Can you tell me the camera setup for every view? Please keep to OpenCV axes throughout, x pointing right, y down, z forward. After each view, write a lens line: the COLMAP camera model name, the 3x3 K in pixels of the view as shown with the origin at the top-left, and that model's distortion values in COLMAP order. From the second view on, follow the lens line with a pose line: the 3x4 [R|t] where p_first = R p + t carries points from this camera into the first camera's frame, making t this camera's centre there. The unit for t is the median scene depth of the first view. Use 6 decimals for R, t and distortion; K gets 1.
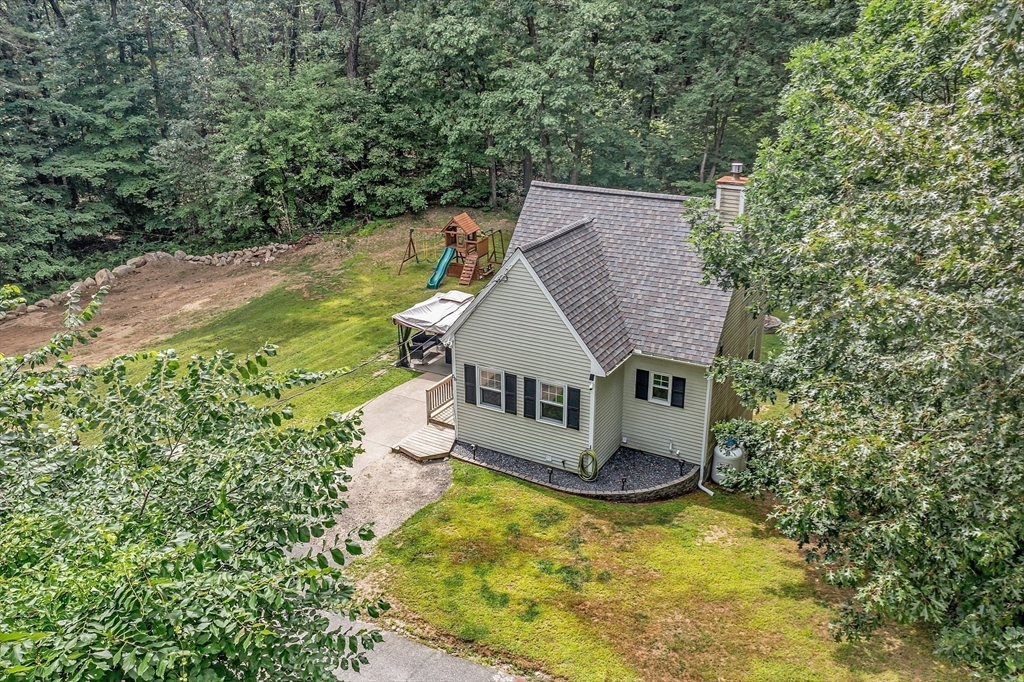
lens RADIAL K [[781.8, 0, 521.6], [0, 781.8, 342.4], [0, 0, 1]] dist [-0.003526, 0.010664]
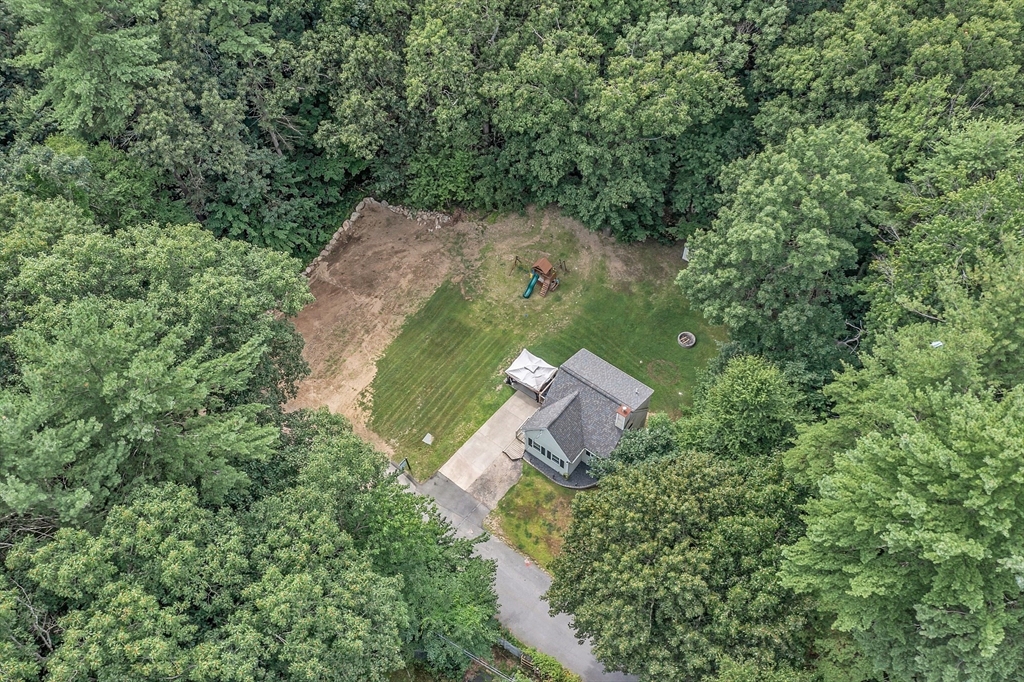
lens RADIAL K [[781.8, 0, 512.6], [0, 781.8, 334.4], [0, 0, 1]] dist [-0.003526, 0.010664]
pose [[0.986496, 0.113754, -0.117840, 0.166153], [-0.035398, 0.850540, 0.524718, -1.808985], [0.159916, -0.513461, 0.843080, -1.248748]]
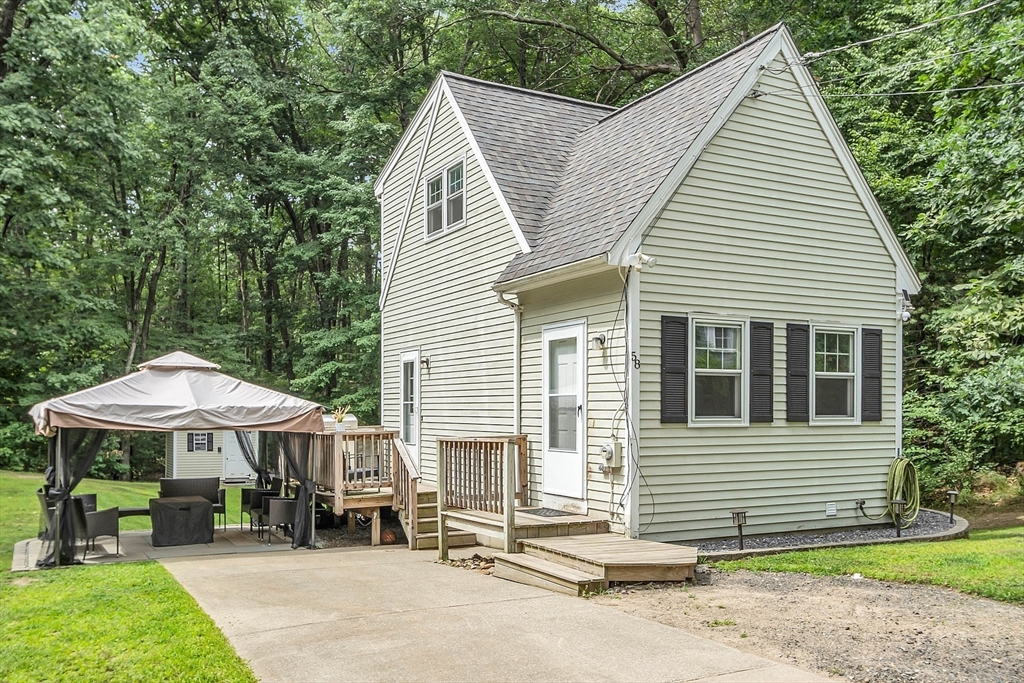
lens RADIAL K [[871.0, 0, 501.4], [0, 871.0, 418.9], [0, 0, 1]] dist [0.002356, 0.017146]
pose [[0.551406, -0.006356, 0.834213, -0.491404], [0.304990, 0.932284, -0.194492, 0.138355], [-0.776487, 0.361671, 0.516005, 0.858774]]
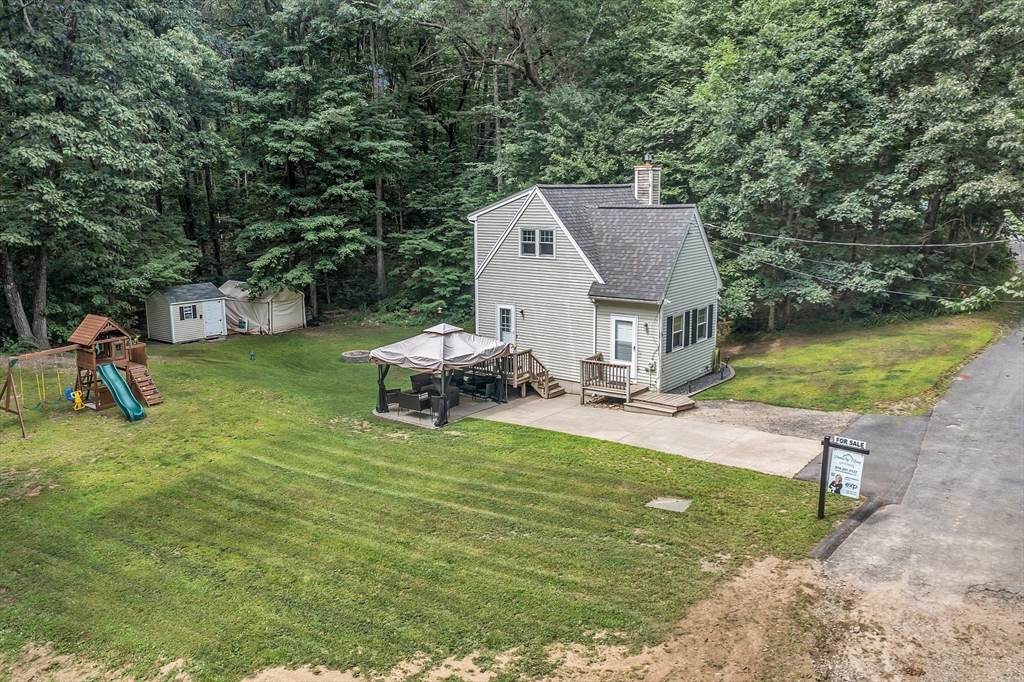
lens RADIAL K [[781.8, 0, 515.7], [0, 781.8, 337.7], [0, 0, 1]] dist [-0.003526, 0.010664]
pose [[0.154186, -0.182562, 0.971029, -1.252286], [0.369111, 0.922270, 0.114785, -0.162734], [-0.916506, 0.340720, 0.209587, 0.979520]]
